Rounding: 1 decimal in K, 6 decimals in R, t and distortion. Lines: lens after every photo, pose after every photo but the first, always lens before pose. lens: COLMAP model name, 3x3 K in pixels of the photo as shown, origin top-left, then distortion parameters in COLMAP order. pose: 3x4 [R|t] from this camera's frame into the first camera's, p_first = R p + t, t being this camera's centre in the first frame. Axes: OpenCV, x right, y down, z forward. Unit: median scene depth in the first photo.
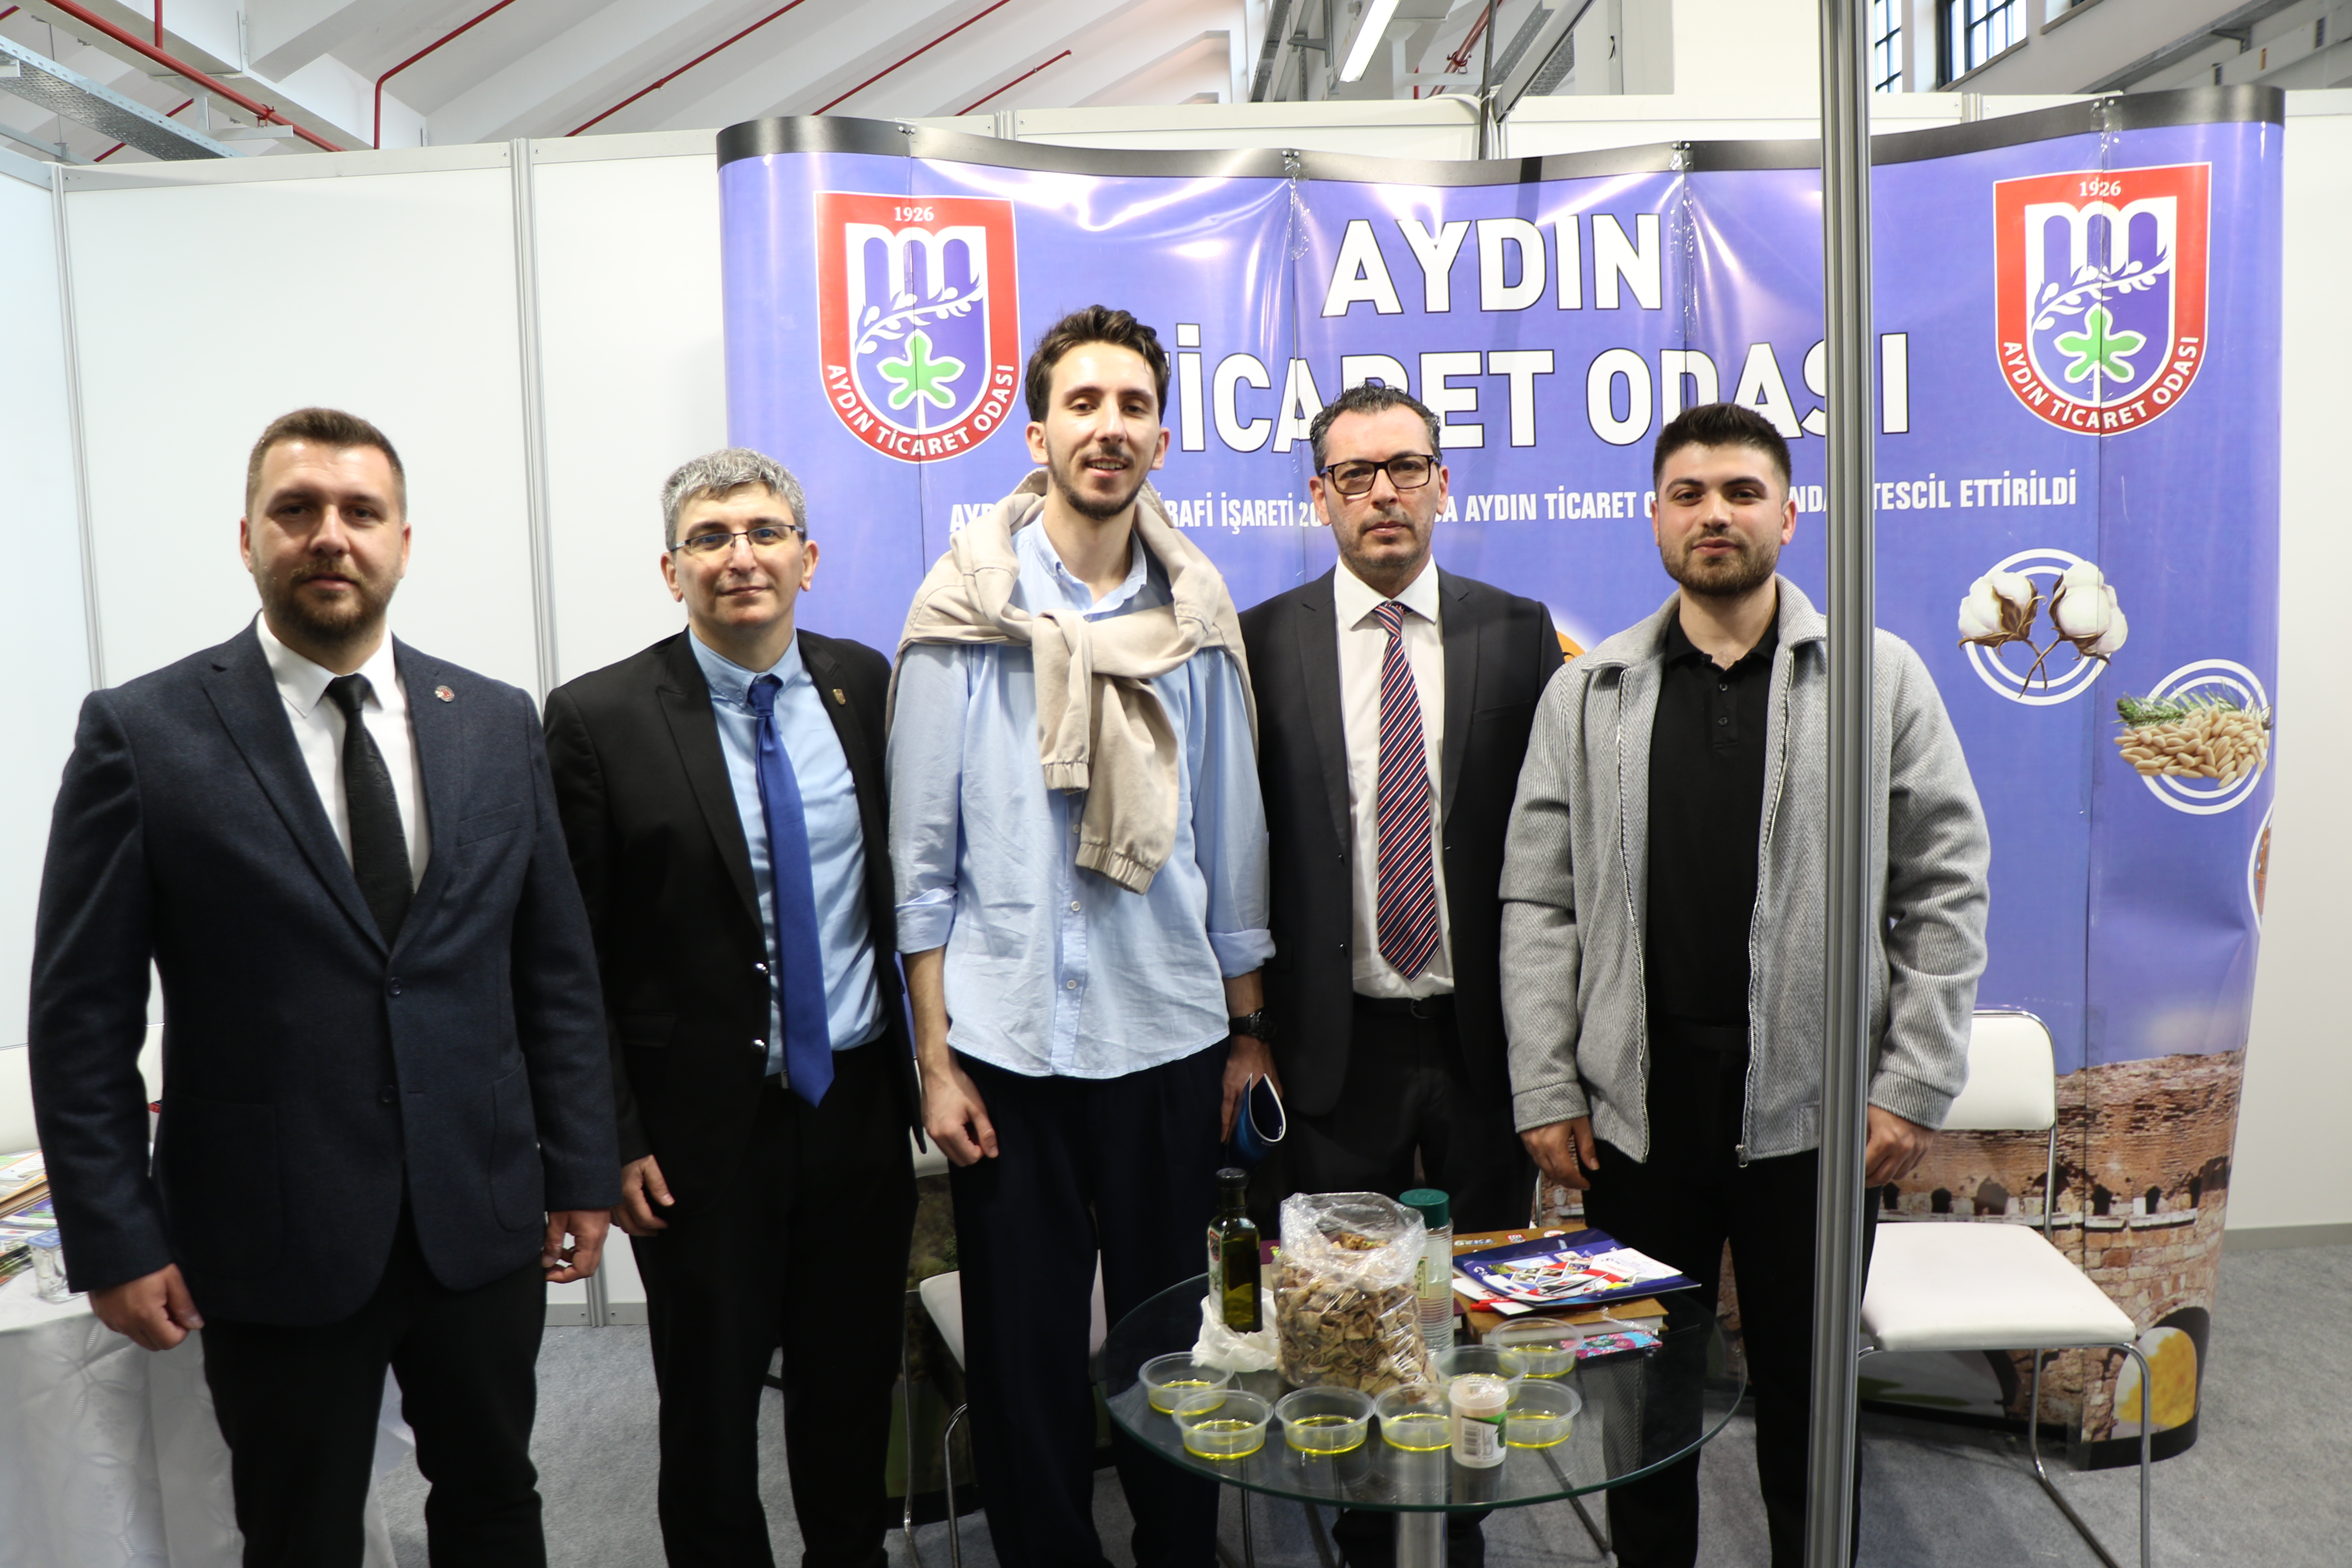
lens RADIAL K [[1968.3, 0, 1177.0], [0, 1968.3, 819.1], [0, 0, 1]] dist [-0.184075, 0.178911]
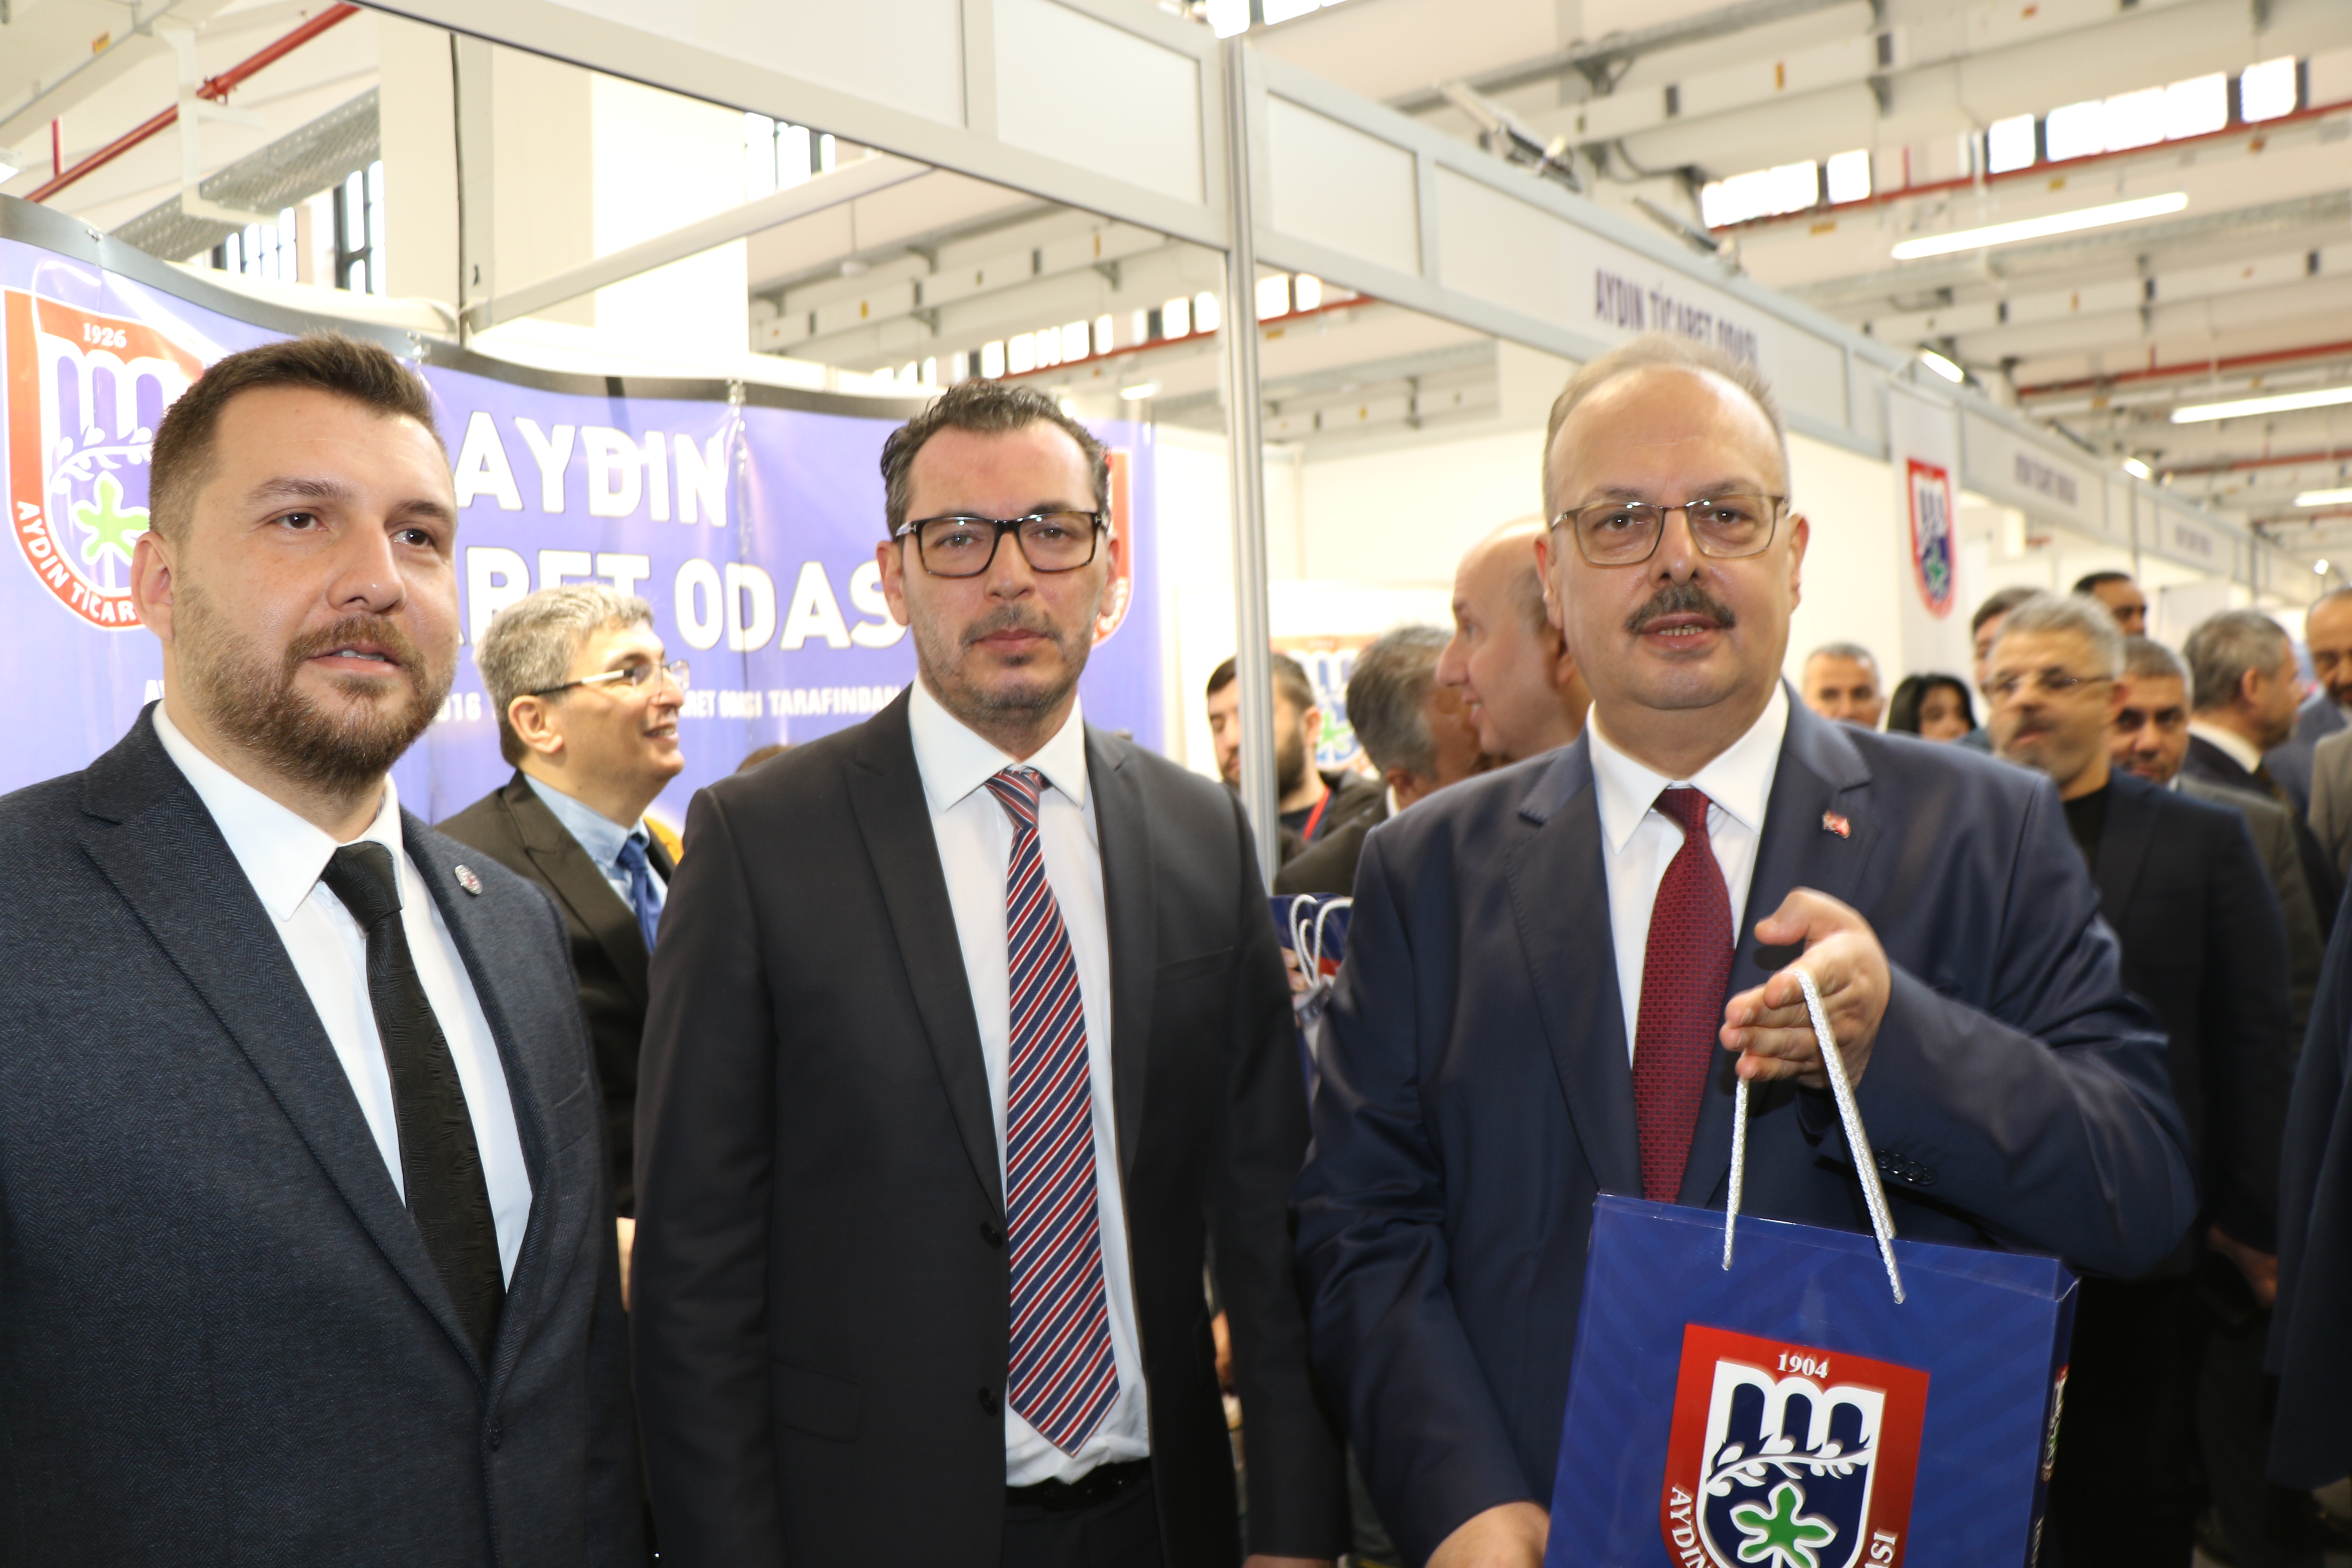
lens RADIAL K [[1918.6, 0, 1177.6], [0, 1918.6, 806.6], [0, 0, 1]] dist [-0.188163, 0.161550]
pose [[0.630799, -0.010018, 0.775882, -0.447477], [0.113197, 0.990408, -0.079242, 0.007509], [-0.767645, 0.137813, 0.625882, 0.161006]]
